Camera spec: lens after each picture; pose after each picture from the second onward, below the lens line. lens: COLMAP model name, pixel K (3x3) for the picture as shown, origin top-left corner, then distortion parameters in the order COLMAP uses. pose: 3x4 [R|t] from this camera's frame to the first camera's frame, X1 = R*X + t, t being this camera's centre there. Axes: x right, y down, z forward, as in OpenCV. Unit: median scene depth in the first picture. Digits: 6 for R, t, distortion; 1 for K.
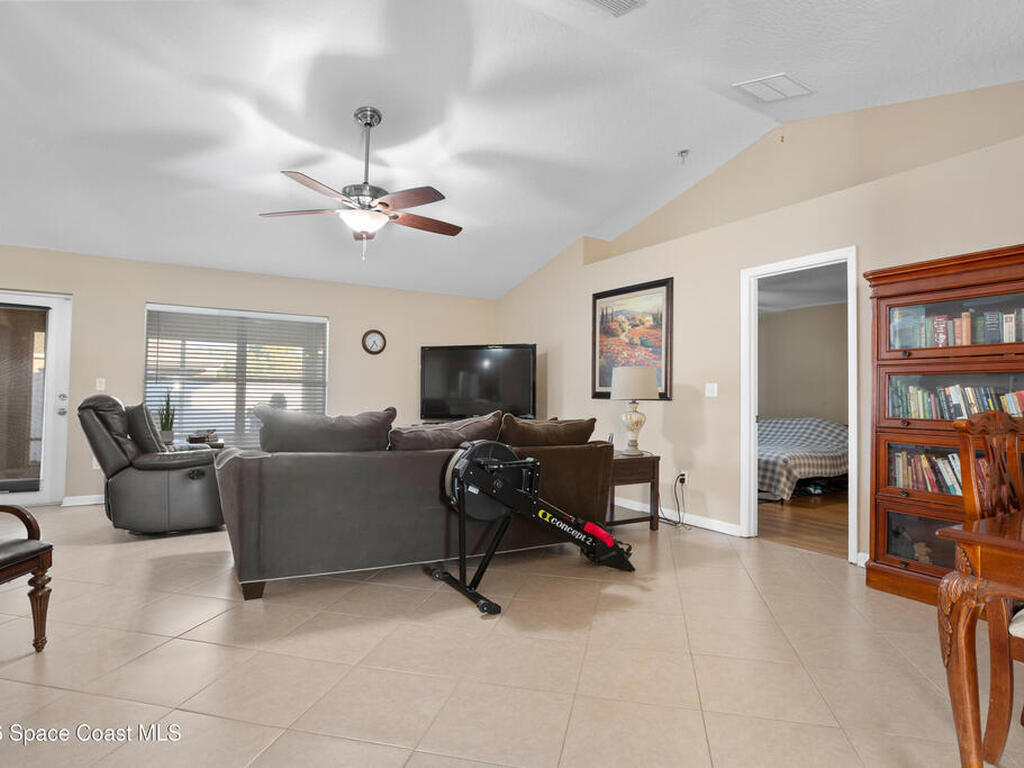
lens RADIAL K [[556.2, 0, 512.0], [0, 556.2, 384.0], [0, 0, 1]] dist [-0.052400, 0.024892]
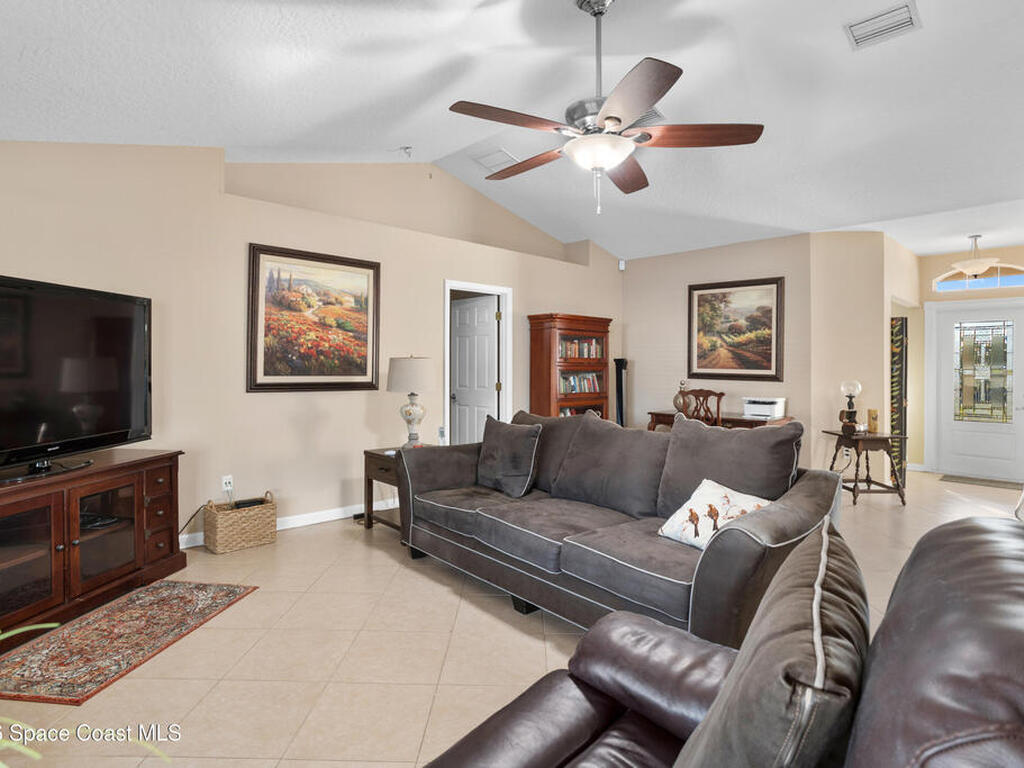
lens RADIAL K [[562.4, 0, 512.1], [0, 562.4, 369.6], [0, 0, 1]] dist [-0.055661, 0.038472]
pose [[-0.206127, -0.018712, 0.978346, -0.693057], [-0.029509, 0.999481, 0.012898, -0.024300], [-0.978080, -0.026212, -0.206572, 0.928474]]
